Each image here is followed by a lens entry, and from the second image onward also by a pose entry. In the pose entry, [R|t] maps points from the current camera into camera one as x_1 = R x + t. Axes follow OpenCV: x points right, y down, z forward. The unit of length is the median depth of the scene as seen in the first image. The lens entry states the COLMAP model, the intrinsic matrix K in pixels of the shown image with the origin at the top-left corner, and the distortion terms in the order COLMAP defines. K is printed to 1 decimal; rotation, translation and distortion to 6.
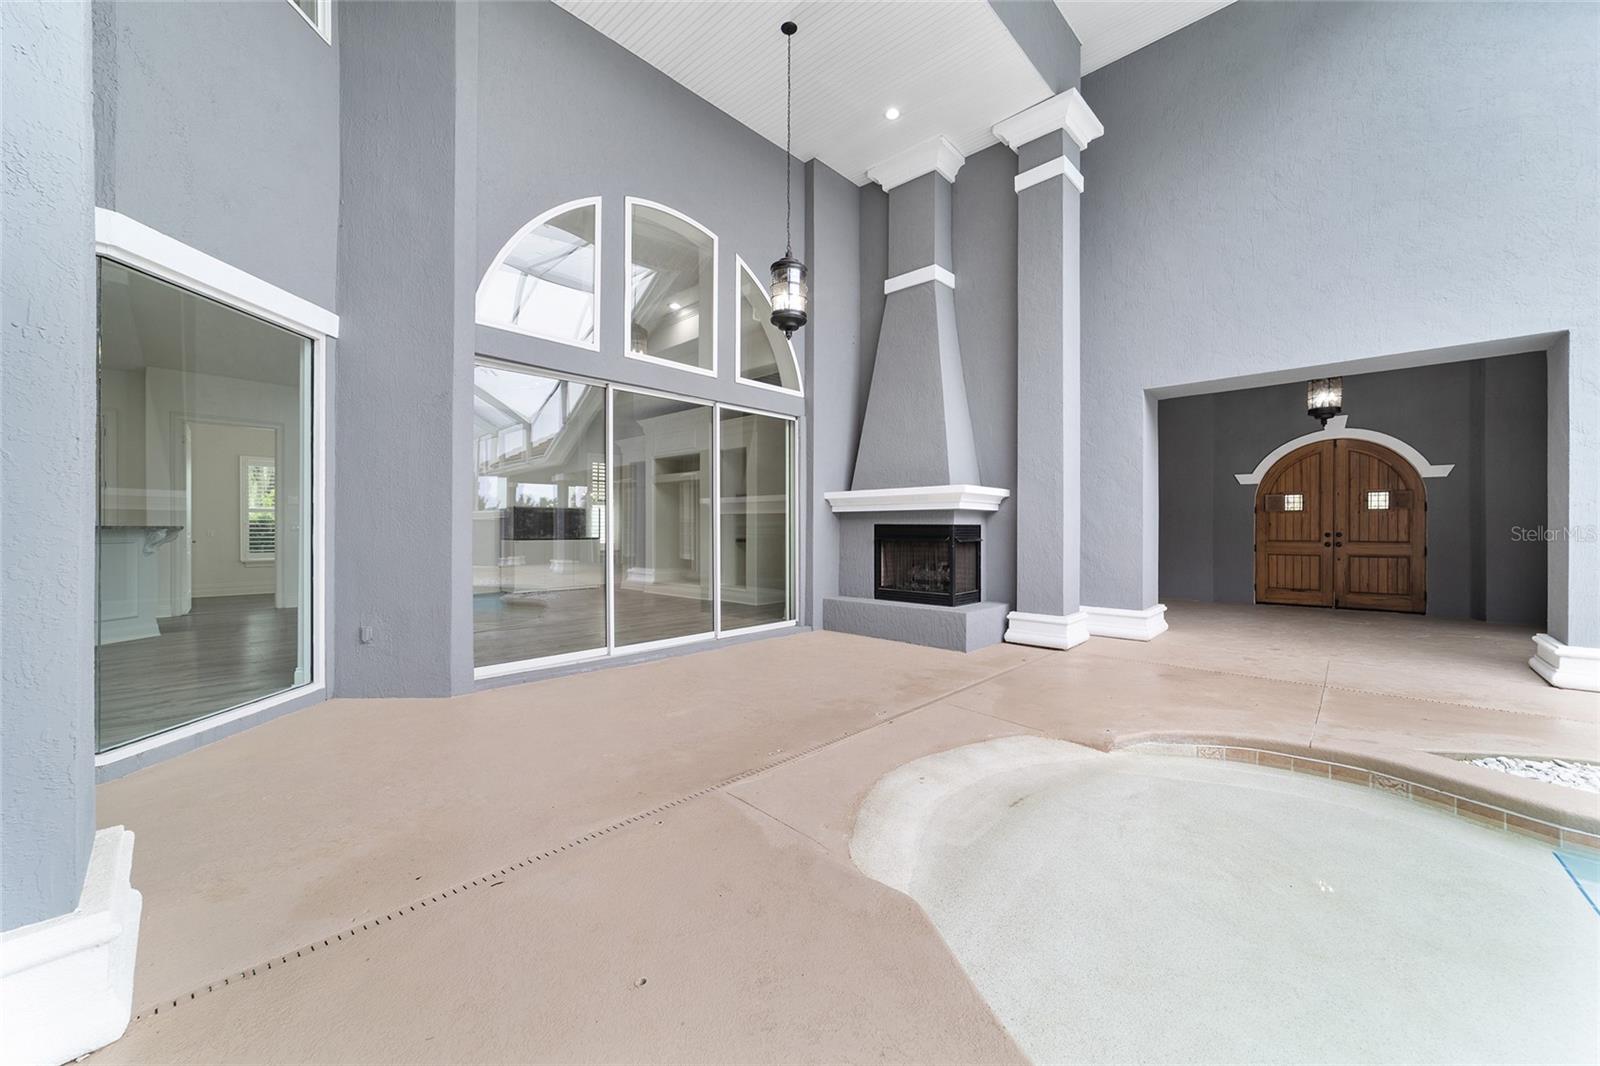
lens RADIAL K [[611.8, 0, 798.6], [0, 611.8, 528.7], [0, 0, 1]] dist [-0.019528, 0.009689]
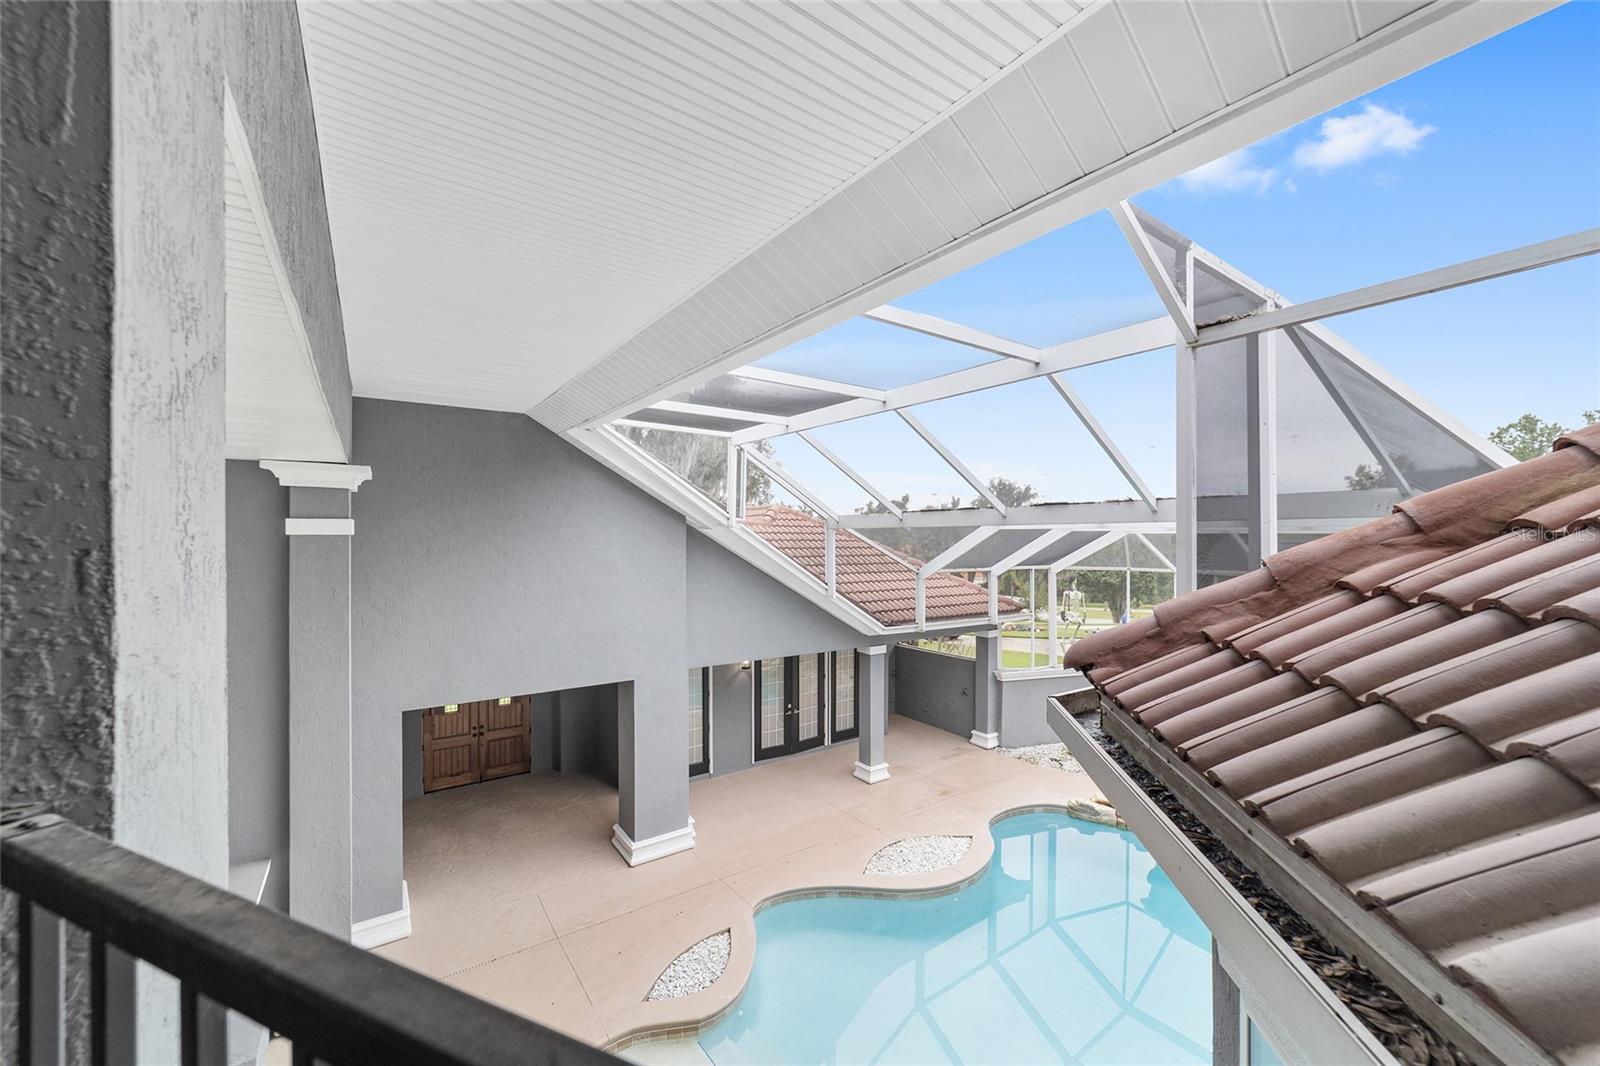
lens RADIAL K [[616.8, 0, 795.4], [0, 616.8, 541.8], [0, 0, 1]] dist [-0.009738, 0.000055]
pose [[0.210634, -0.005822, 0.977548, -0.349688], [-0.000795, 0.999981, 0.006127, -0.508027], [-0.977565, -0.002068, 0.210626, 0.057668]]
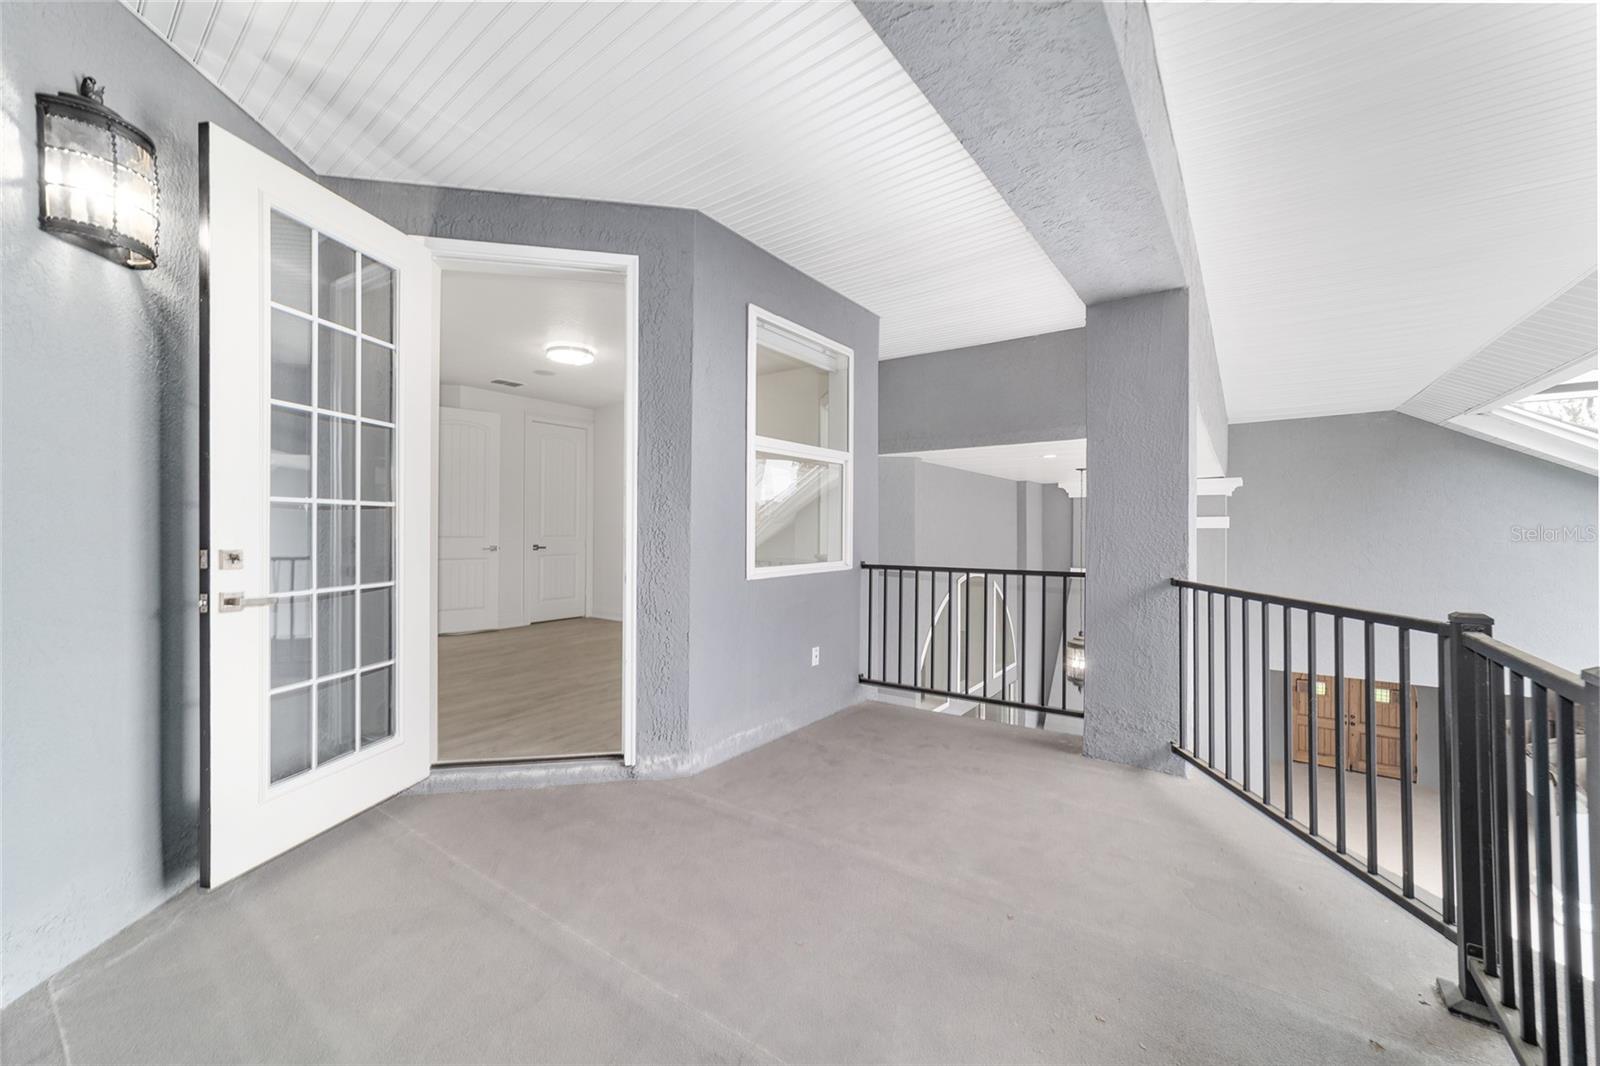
lens RADIAL K [[611.8, 0, 798.6], [0, 611.8, 528.7], [0, 0, 1]] dist [-0.019528, 0.009689]
pose [[0.992695, 0.001982, 0.120632, -0.616604], [-0.001865, 0.999998, -0.001078, -0.507474], [-0.120633, 0.000845, 0.992697, -0.232157]]
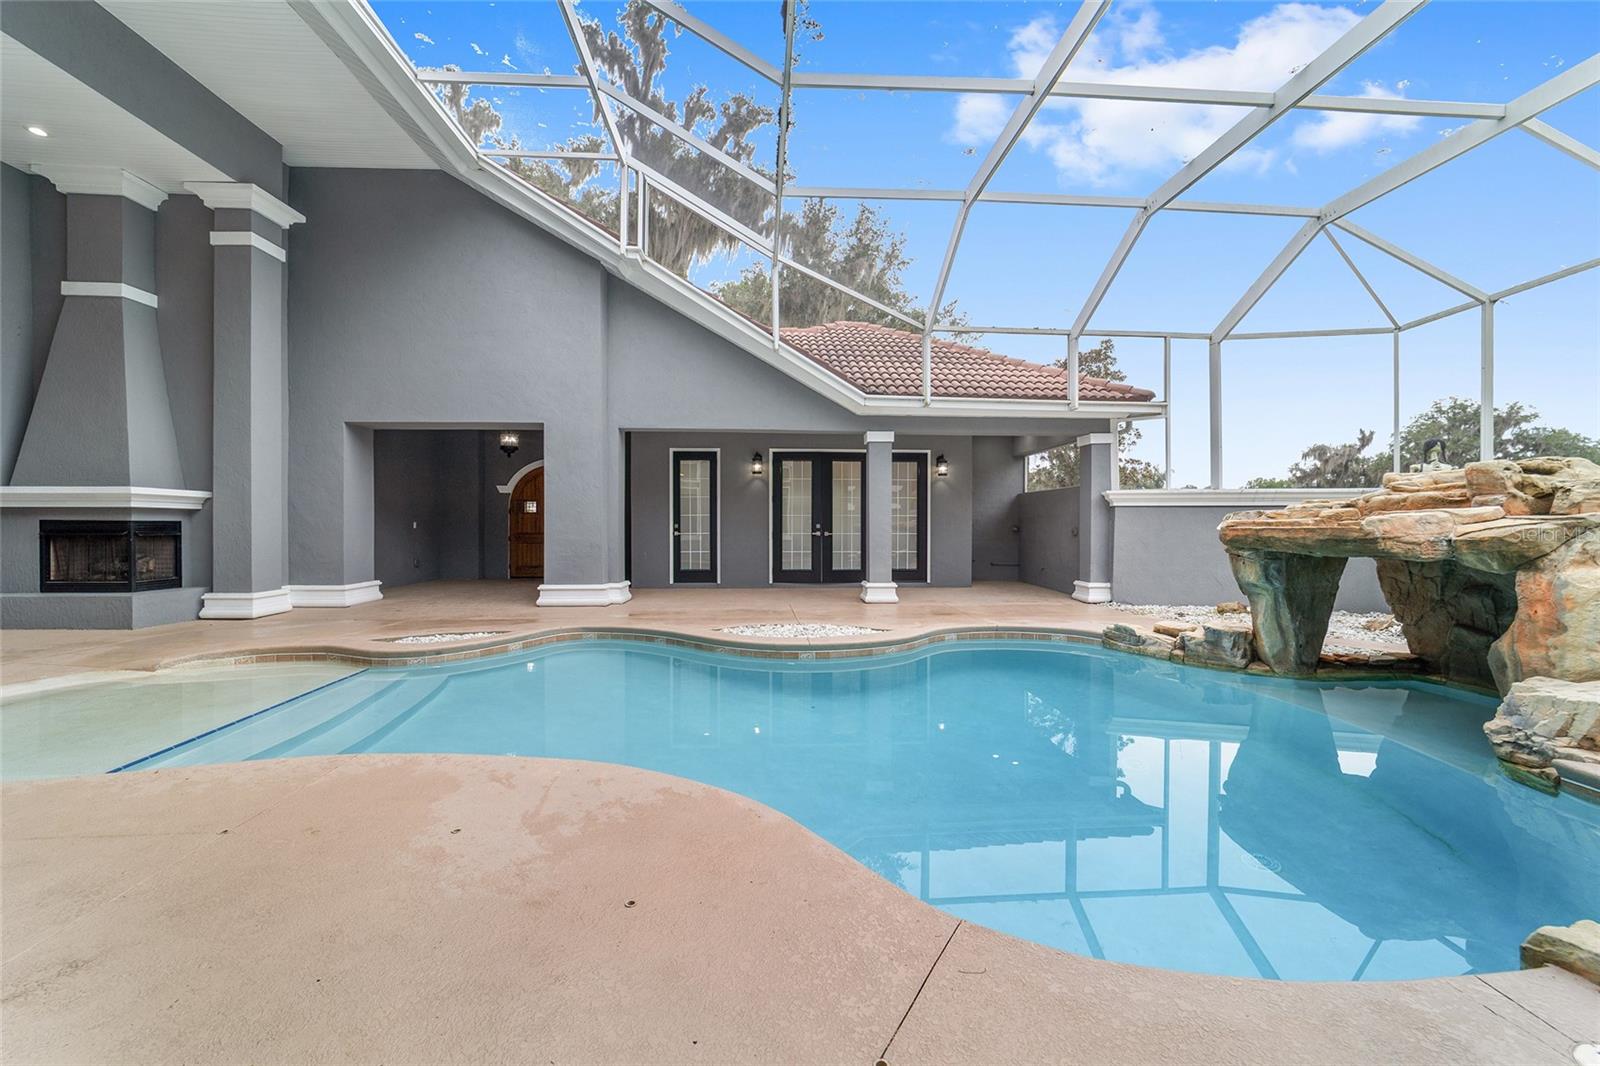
lens RADIAL K [[611.8, 0, 798.6], [0, 611.8, 528.7], [0, 0, 1]] dist [-0.019528, 0.009689]
pose [[0.696682, -0.003028, 0.717373, 0.280296], [-0.000939, 0.999986, 0.005132, 0.001113], [-0.717379, -0.004249, 0.696670, -0.620822]]
